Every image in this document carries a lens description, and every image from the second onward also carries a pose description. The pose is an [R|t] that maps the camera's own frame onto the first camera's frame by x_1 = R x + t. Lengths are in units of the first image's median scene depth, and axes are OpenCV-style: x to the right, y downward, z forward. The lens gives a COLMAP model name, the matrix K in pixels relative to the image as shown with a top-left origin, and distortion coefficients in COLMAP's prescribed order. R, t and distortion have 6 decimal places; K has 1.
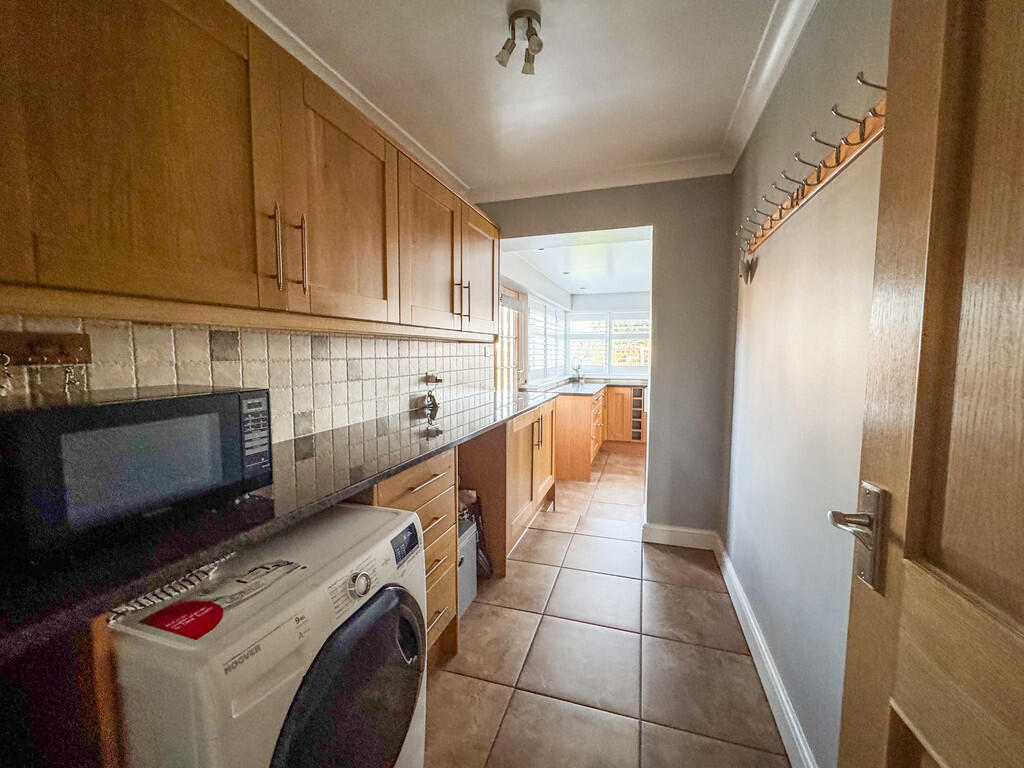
lens RADIAL K [[411.6, 0, 513.6], [0, 411.6, 384.9], [0, 0, 1]] dist [0.002393, 0.000200]
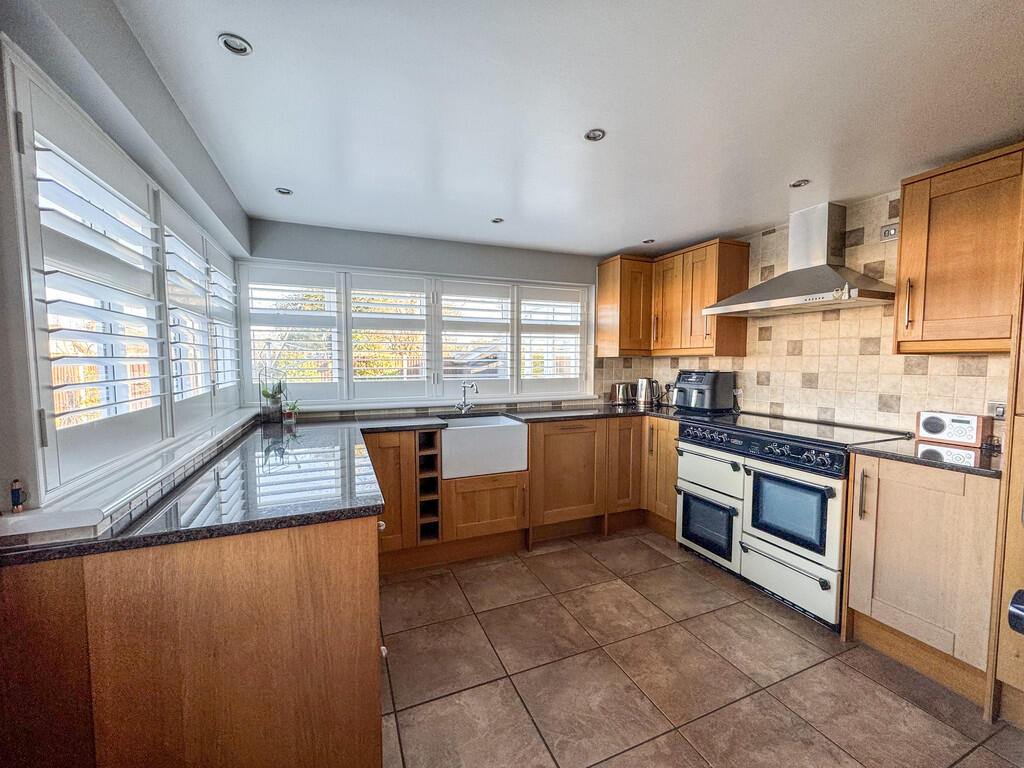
lens RADIAL K [[411.6, 0, 510.6], [0, 411.6, 387.2], [0, 0, 1]] dist [0.002393, 0.000200]
pose [[0.751729, -0.040022, 0.658257, 0.058506], [0.051247, 0.998684, 0.002196, -0.034162], [-0.657478, 0.032083, 0.752790, 0.524258]]
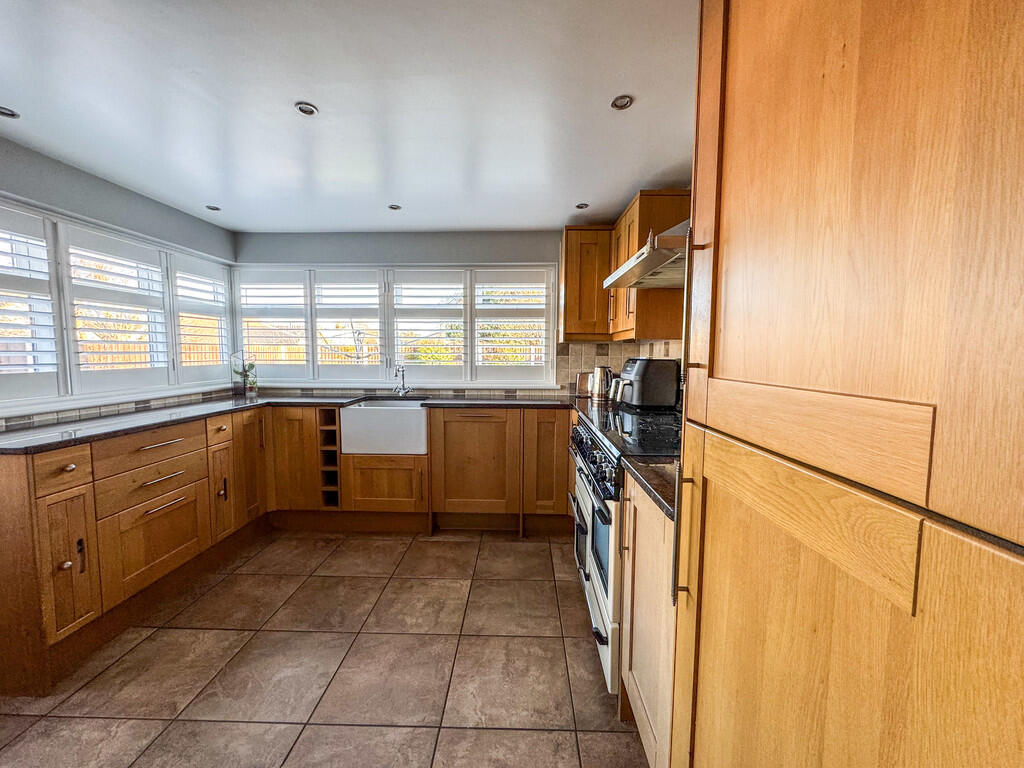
lens RADIAL K [[411.6, 0, 508.5], [0, 411.6, 385.3], [0, 0, 1]] dist [0.002393, 0.000200]
pose [[0.957044, -0.017802, 0.289395, 0.333198], [0.016567, 0.999840, 0.006718, -0.018819], [-0.289468, -0.001635, 0.957186, 0.390921]]
